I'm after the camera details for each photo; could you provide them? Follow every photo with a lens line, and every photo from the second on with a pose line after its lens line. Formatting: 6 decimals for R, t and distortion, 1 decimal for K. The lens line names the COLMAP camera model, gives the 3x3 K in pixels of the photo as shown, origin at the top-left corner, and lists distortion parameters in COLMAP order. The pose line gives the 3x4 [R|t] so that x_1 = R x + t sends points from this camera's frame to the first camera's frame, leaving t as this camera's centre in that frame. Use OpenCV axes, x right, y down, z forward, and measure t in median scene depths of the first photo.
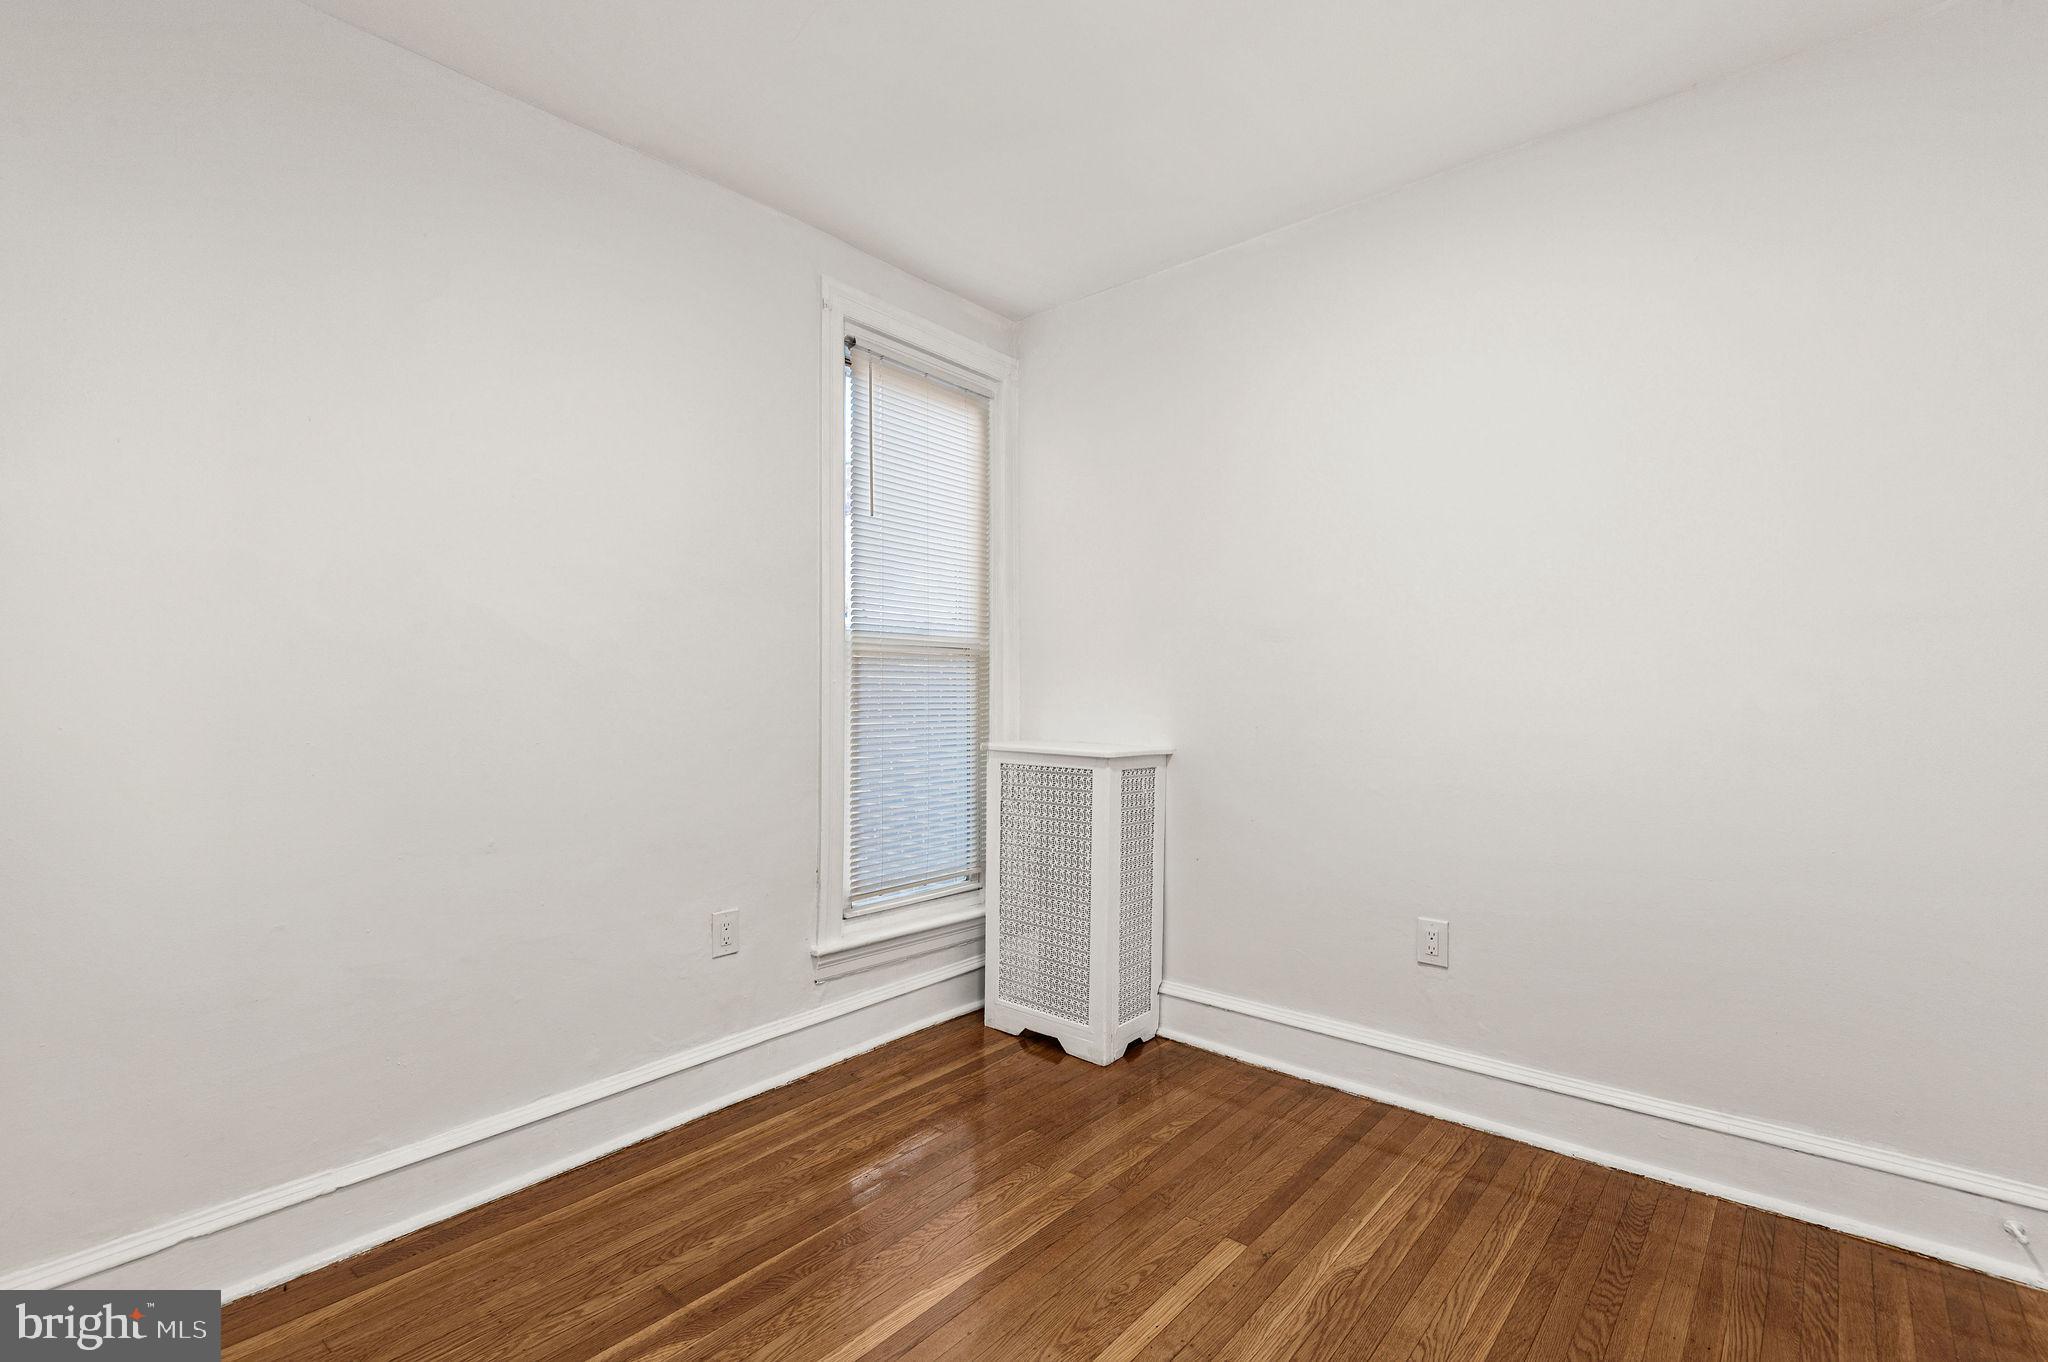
lens RADIAL K [[929.1, 0, 1022.9], [0, 929.1, 680.4], [0, 0, 1]] dist [0.000048, -0.001059]
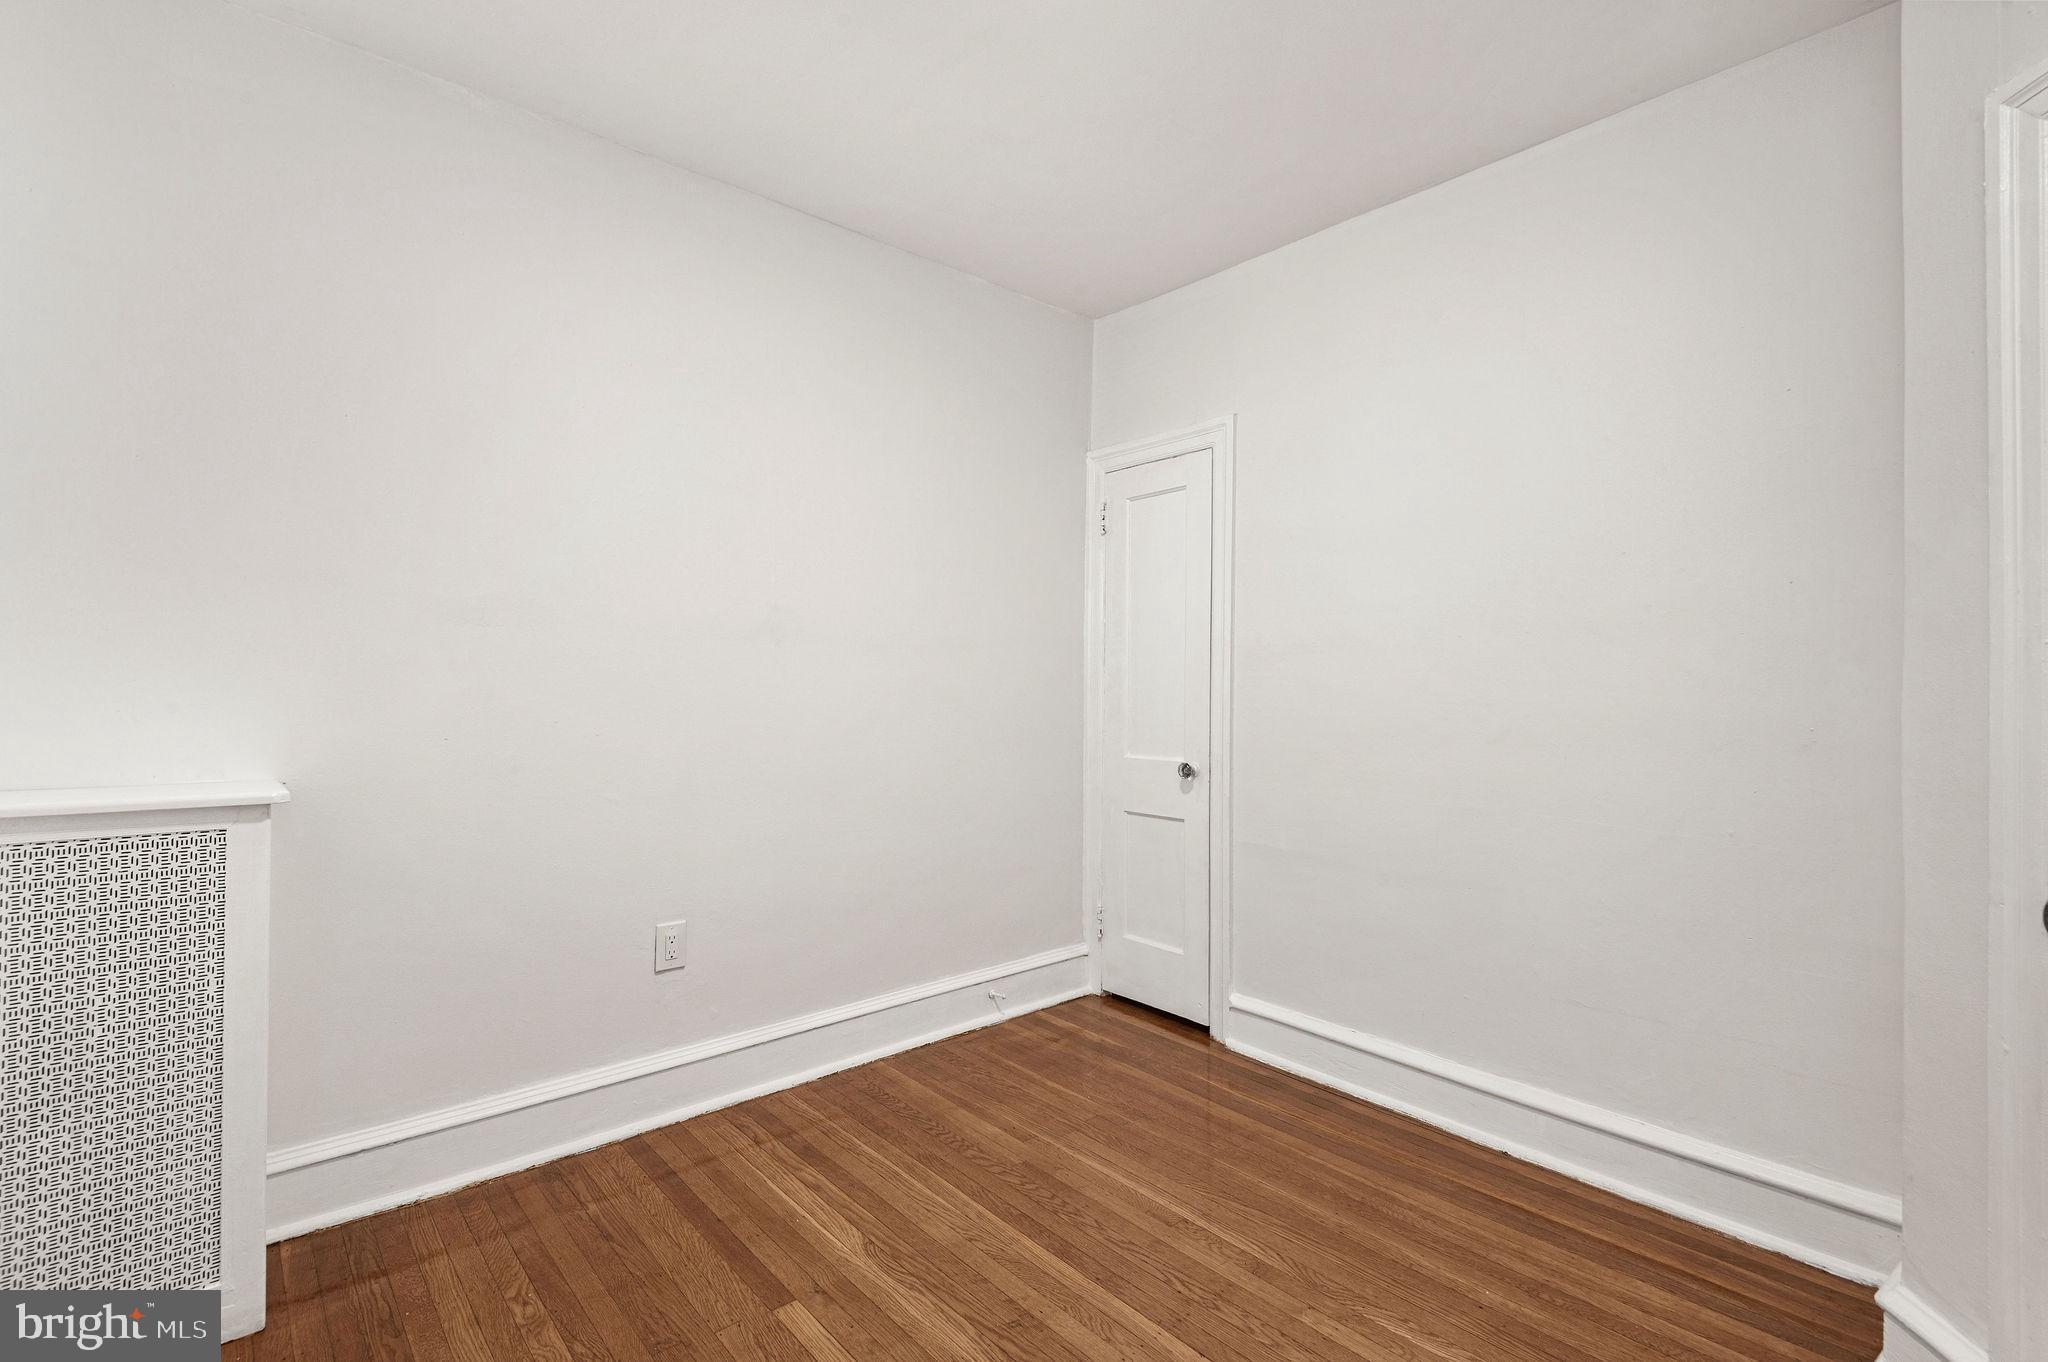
lens RADIAL K [[929.1, 0, 1022.1], [0, 929.1, 685.3], [0, 0, 1]] dist [0.000048, -0.001059]
pose [[0.150368, 0.001075, 0.988630, -0.544056], [-0.003960, 0.999992, -0.000485, 0.007844], [-0.988622, -0.003842, 0.150371, 0.566570]]
